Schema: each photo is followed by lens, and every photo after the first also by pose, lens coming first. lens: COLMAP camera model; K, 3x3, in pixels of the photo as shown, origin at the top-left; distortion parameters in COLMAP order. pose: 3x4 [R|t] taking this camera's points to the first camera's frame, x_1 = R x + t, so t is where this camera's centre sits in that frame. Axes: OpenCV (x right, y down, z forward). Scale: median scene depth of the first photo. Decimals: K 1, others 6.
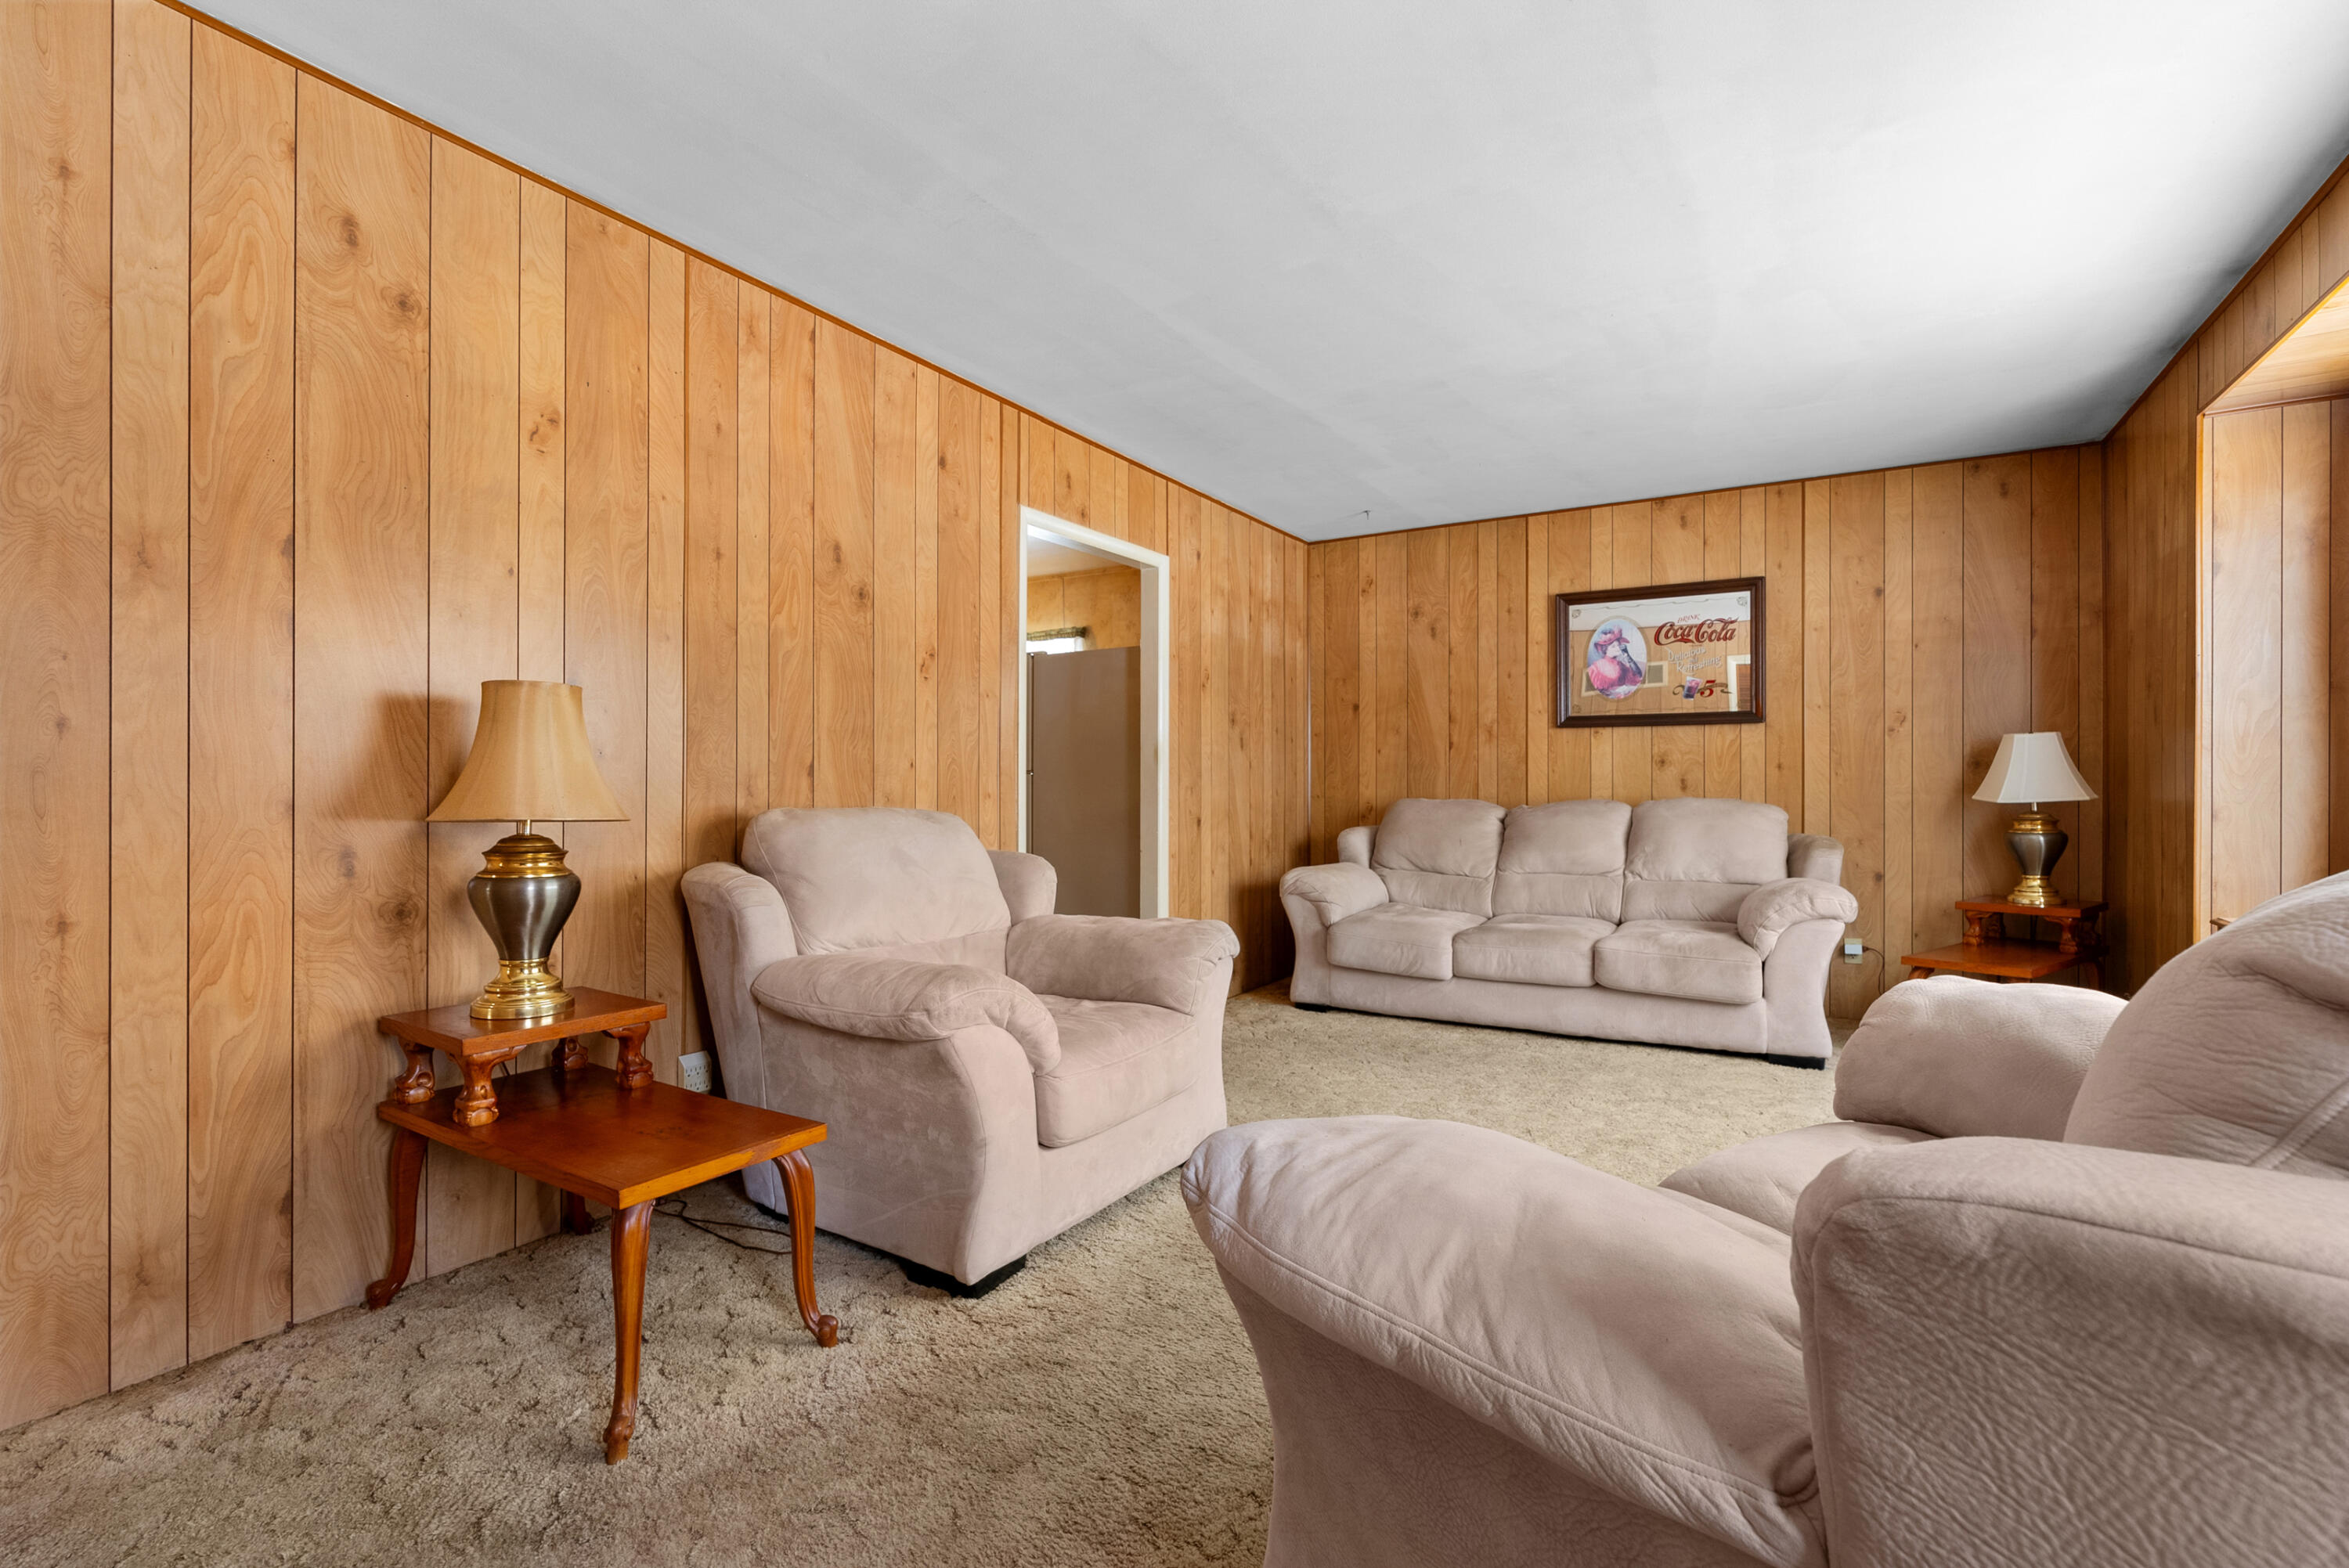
lens RADIAL K [[1072.1, 0, 1174.1], [0, 1072.1, 797.2], [0, 0, 1]] dist [-0.004096, -0.000048]
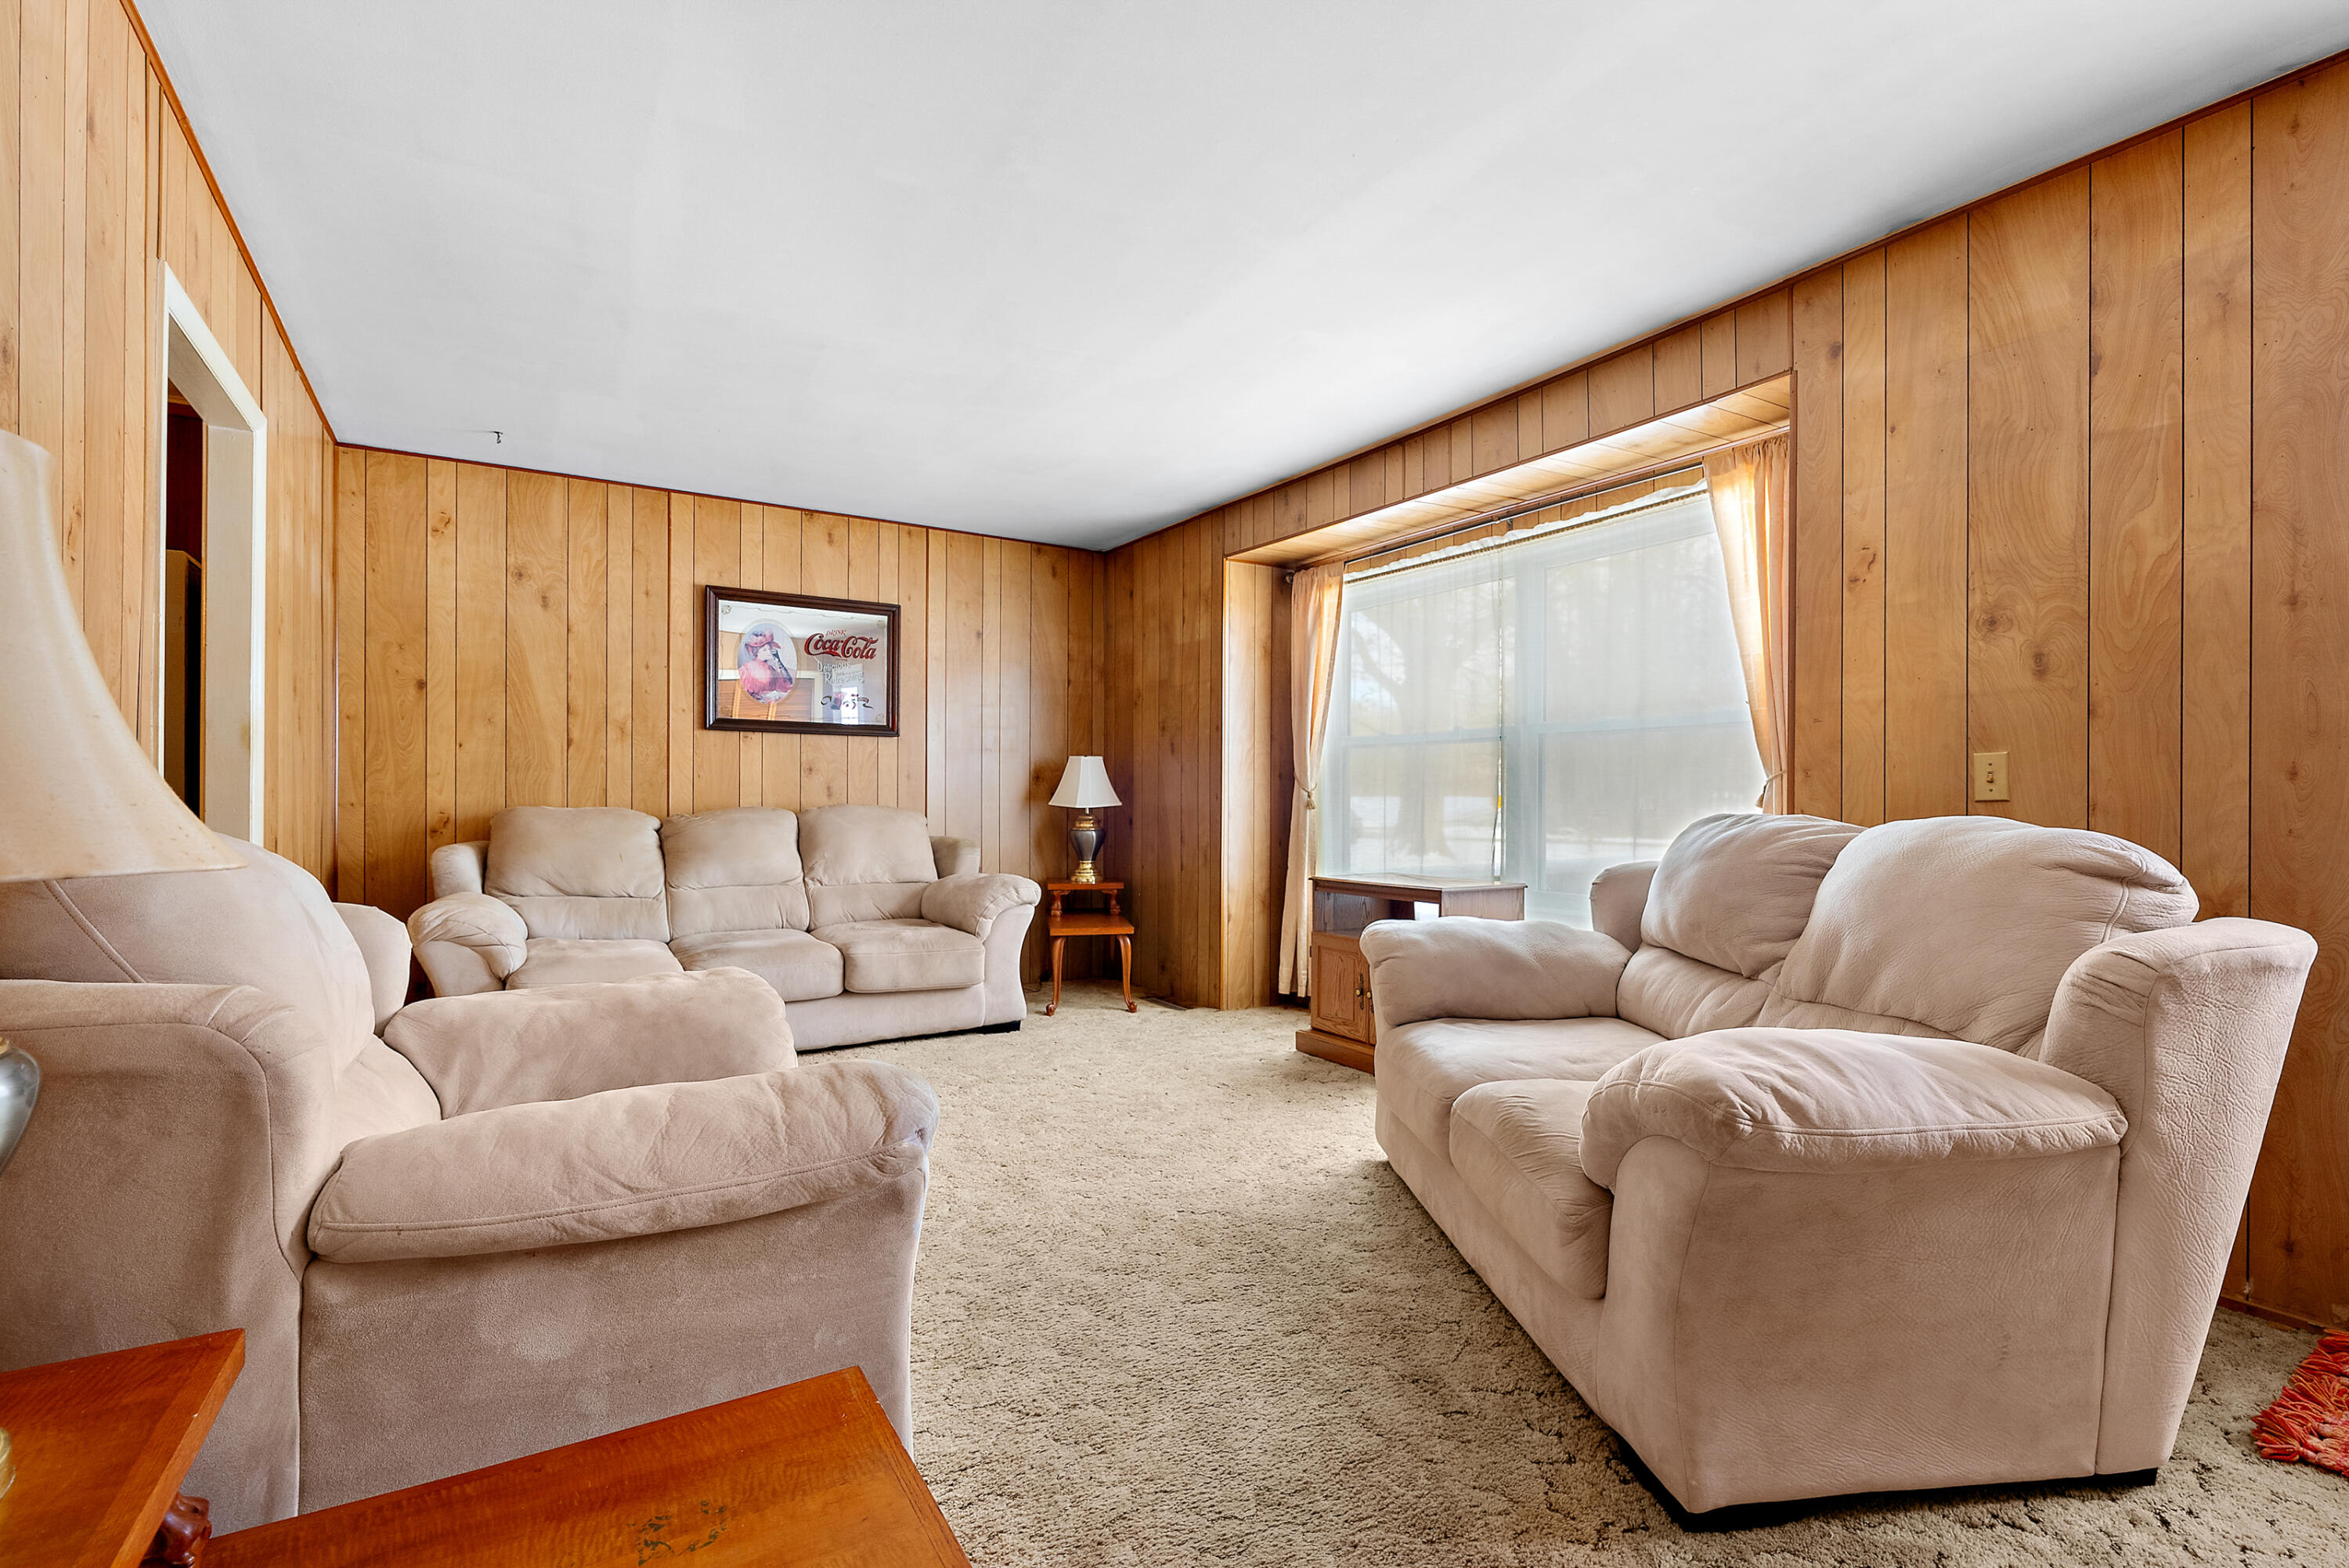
lens RADIAL K [[1073.9, 0, 1176.6], [0, 1073.9, 809.7], [0, 0, 1]] dist [-0.011983, 0.000128]
pose [[0.442801, -0.006035, 0.896600, -0.308455], [0.003206, 0.999982, 0.005147, 0.000973], [-0.896614, 0.000595, 0.442812, 0.239683]]
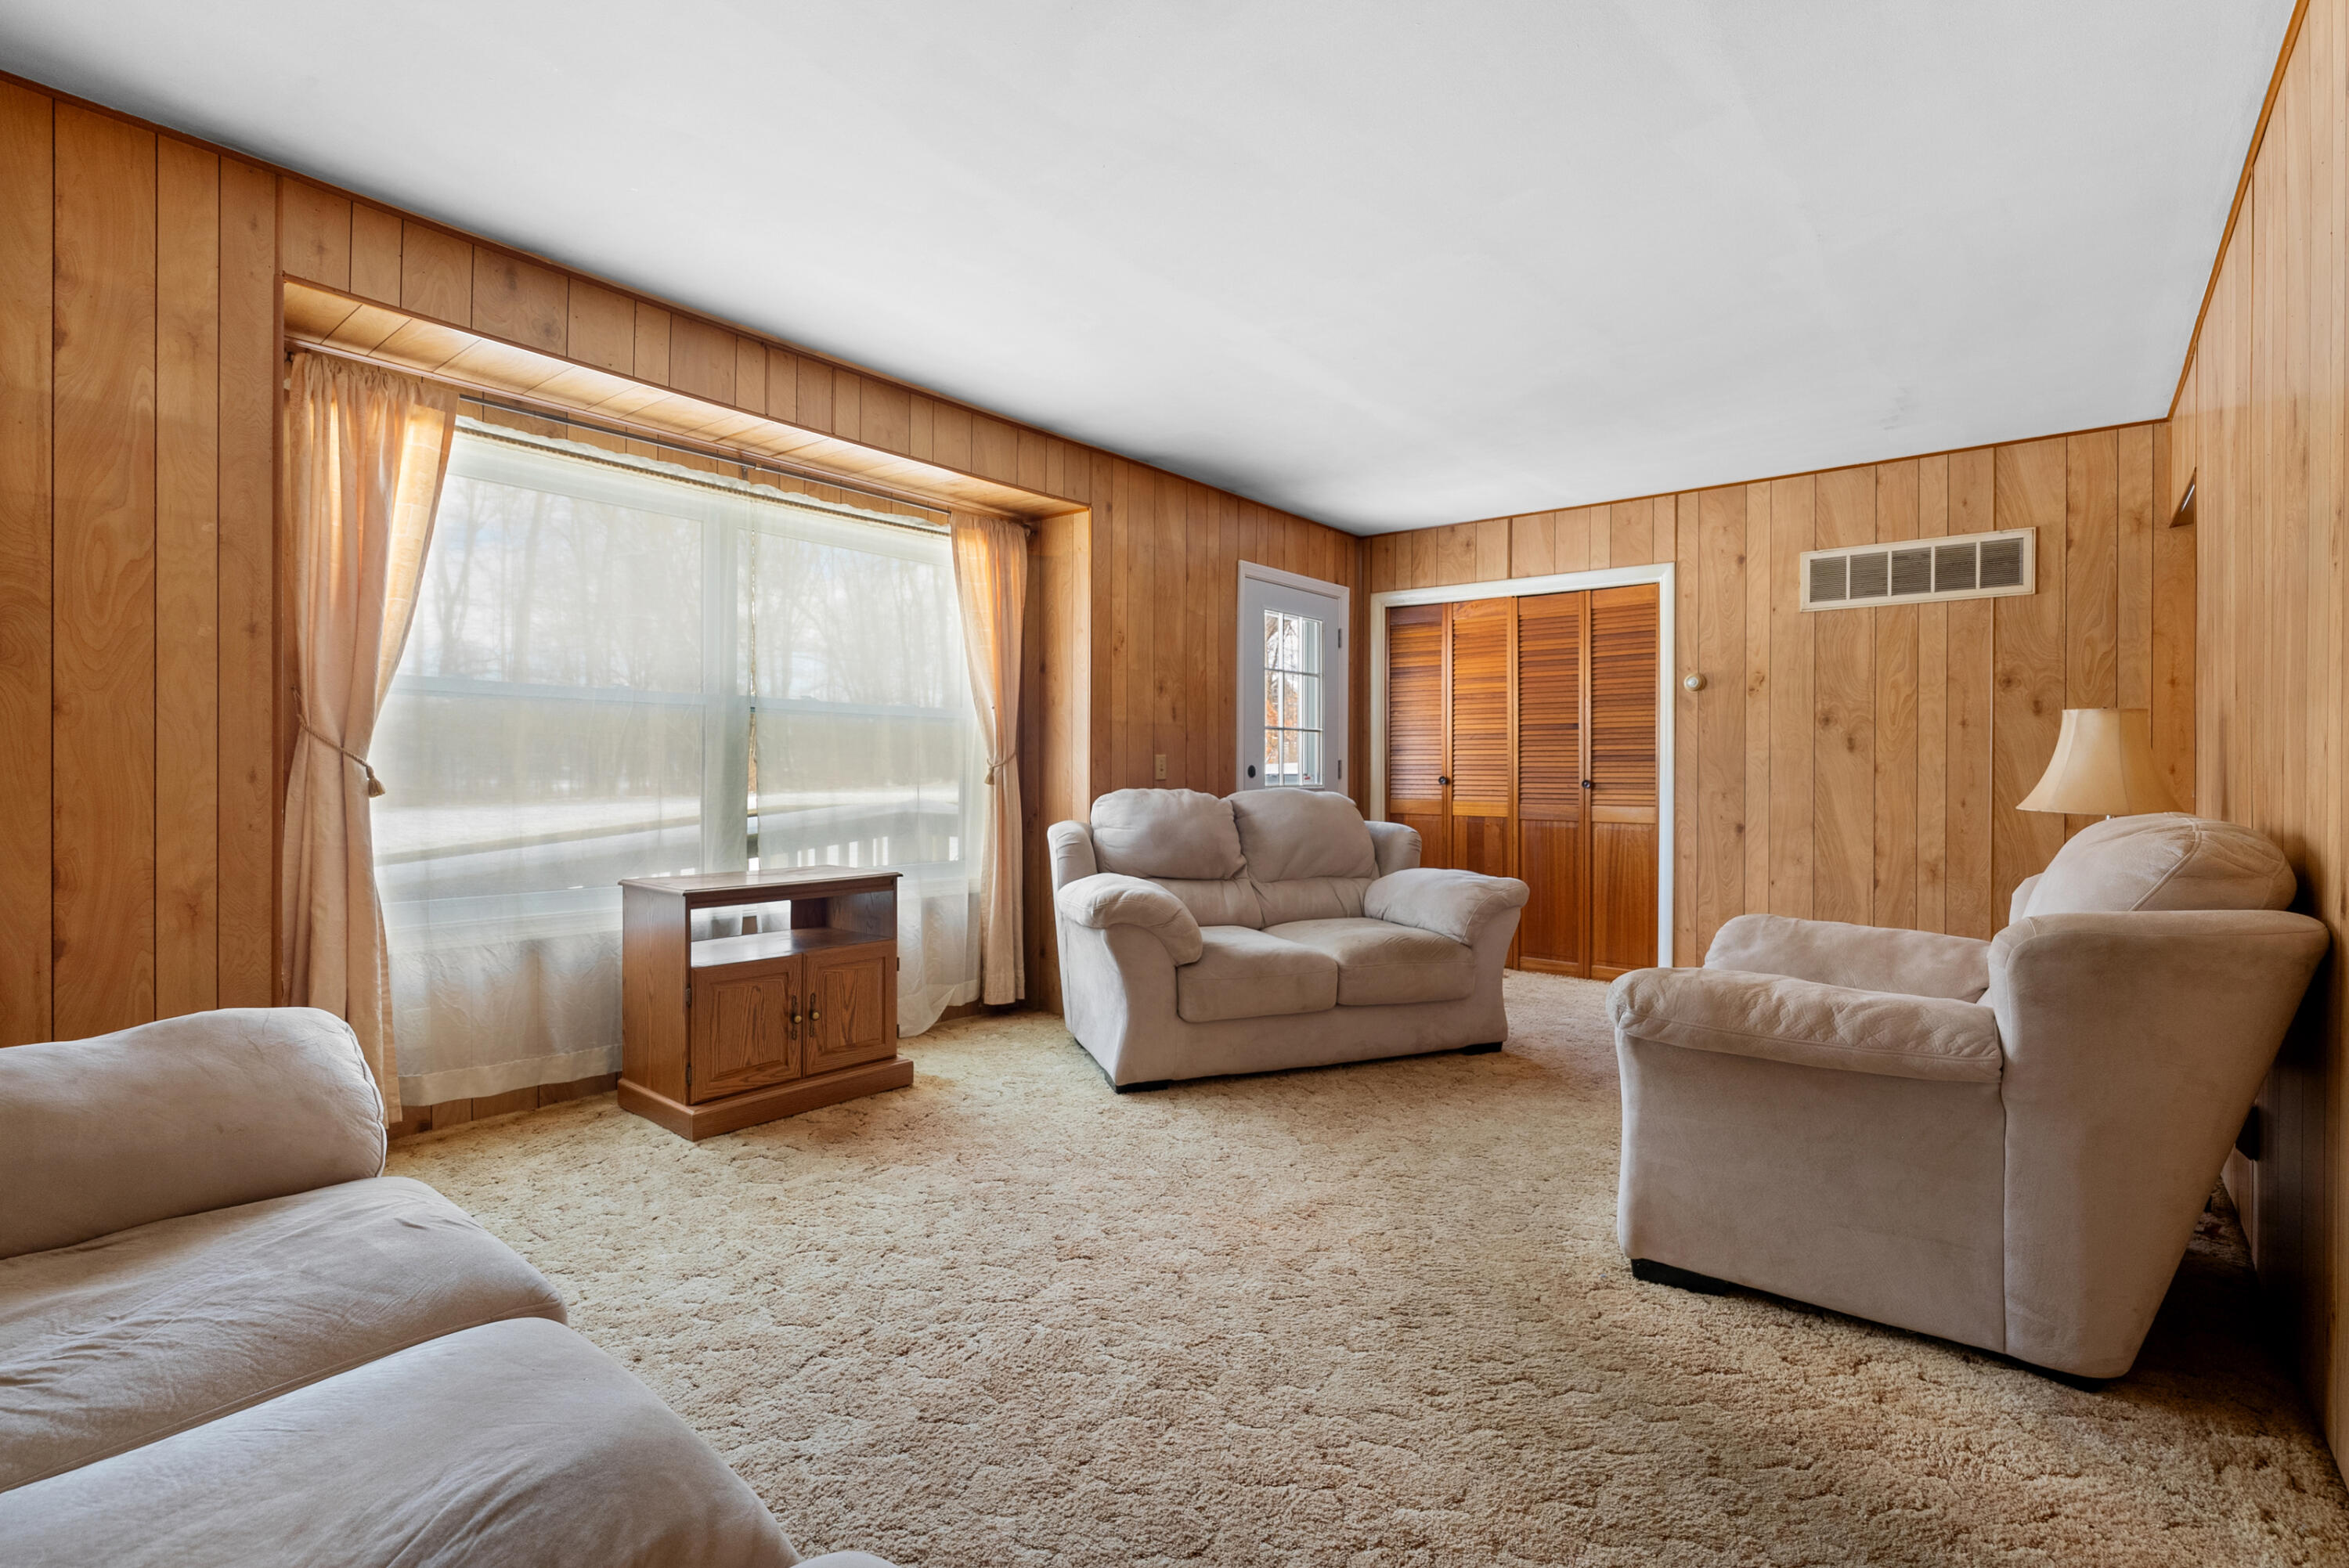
lens RADIAL K [[1062.7, 0, 1183.0], [0, 1062.7, 776.7], [0, 0, 1]] dist [-0.001276, 0.000403]
pose [[-0.990183, -0.007066, 0.139598, 0.150561], [-0.005588, 0.999924, 0.010982, -0.012827], [-0.139665, 0.010094, -0.990147, 1.077843]]
